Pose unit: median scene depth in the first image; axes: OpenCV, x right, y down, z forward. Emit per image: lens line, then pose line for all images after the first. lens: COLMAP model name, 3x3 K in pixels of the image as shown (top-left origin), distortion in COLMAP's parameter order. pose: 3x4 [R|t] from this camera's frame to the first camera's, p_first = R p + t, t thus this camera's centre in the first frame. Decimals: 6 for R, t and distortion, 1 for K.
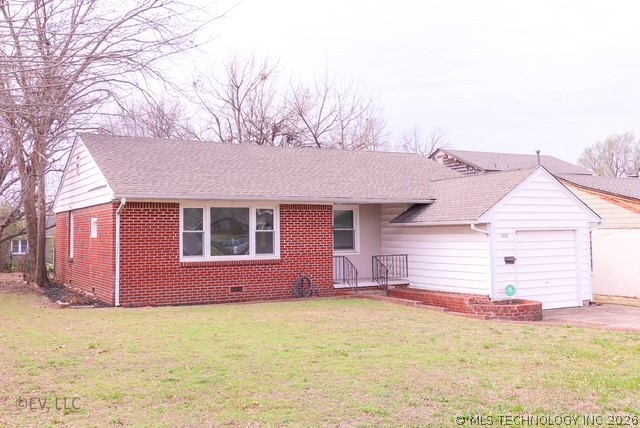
lens RADIAL K [[635.4, 0, 320.0], [0, 635.4, 214.0], [0, 0, 1]] dist [0.008636, 0.002637]
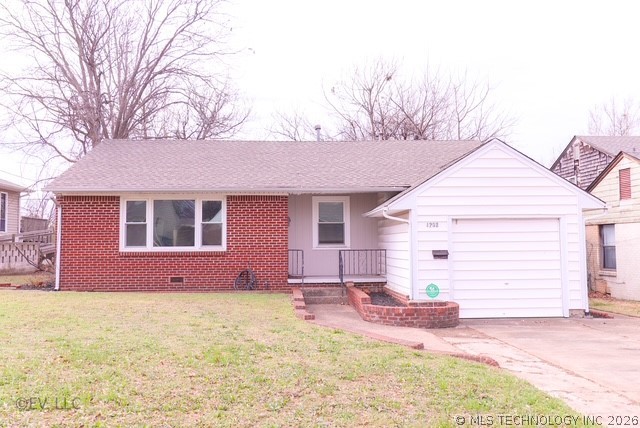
lens RADIAL K [[600.3, 0, 339.7], [0, 600.3, 214.2], [0, 0, 1]] dist [0.005554, 0.000260]
pose [[0.901684, -0.017013, -0.432061, 0.508508], [0.010581, 0.999795, -0.017287, 0.031949], [0.432267, 0.011016, 0.901679, 0.236760]]
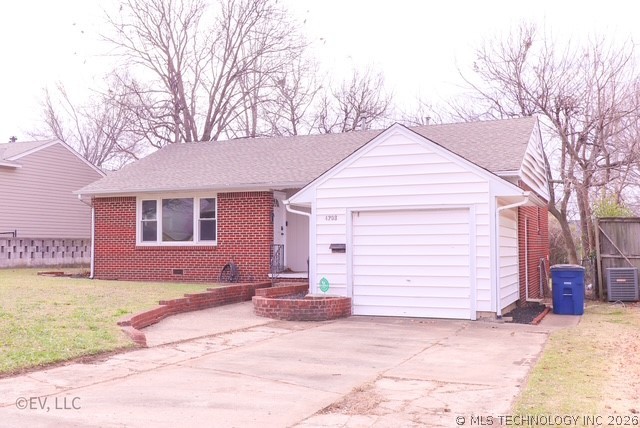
lens RADIAL K [[693.2, 0, 319.4], [0, 693.2, 223.4], [0, 0, 1]] dist [0.007259, 0.006888]
pose [[0.613726, -0.017842, -0.789317, 0.953362], [0.021376, 0.999754, -0.005978, 0.045344], [0.789230, -0.013204, 0.613956, 0.439686]]
